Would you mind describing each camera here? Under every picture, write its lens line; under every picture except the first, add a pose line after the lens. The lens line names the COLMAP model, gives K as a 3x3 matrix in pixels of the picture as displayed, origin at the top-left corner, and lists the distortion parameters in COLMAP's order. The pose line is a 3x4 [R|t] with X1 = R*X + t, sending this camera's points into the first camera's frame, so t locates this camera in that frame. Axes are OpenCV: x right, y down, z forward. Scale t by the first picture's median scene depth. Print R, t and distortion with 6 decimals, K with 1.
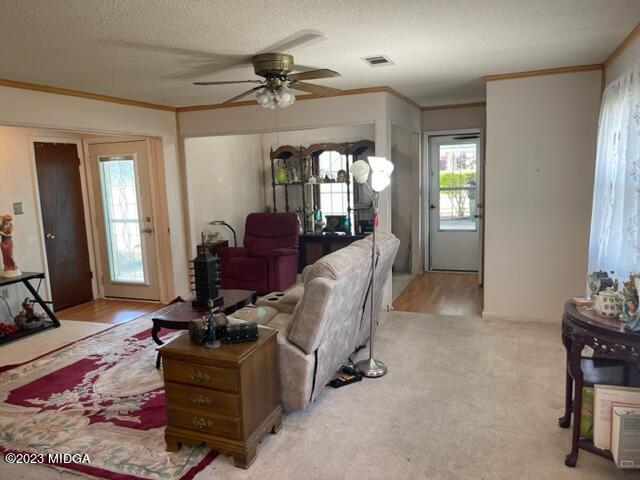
lens RADIAL K [[481.2, 0, 320.2], [0, 481.2, 239.4], [0, 0, 1]] dist [0.071860, -0.100206]
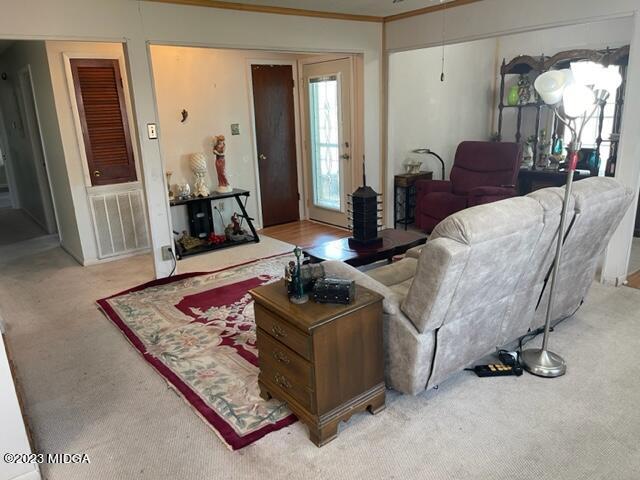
lens RADIAL K [[481.2, 0, 320.2], [0, 481.2, 239.4], [0, 0, 1]] dist [0.071860, -0.100206]
pose [[0.859354, 0.138930, -0.492147, 0.113146], [-0.061951, 0.983584, 0.169483, -0.017967], [0.507614, -0.115157, 0.853854, 0.157445]]
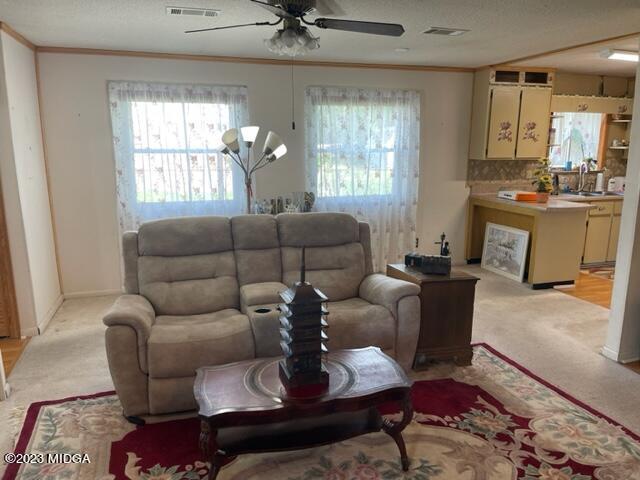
lens RADIAL K [[481.2, 0, 320.2], [0, 481.2, 239.4], [0, 0, 1]] dist [0.071860, -0.100206]
pose [[-0.625052, -0.118345, 0.771560, -0.533232], [0.130933, 0.958540, 0.253095, -0.121857], [-0.769524, 0.259220, -0.583642, 1.046219]]
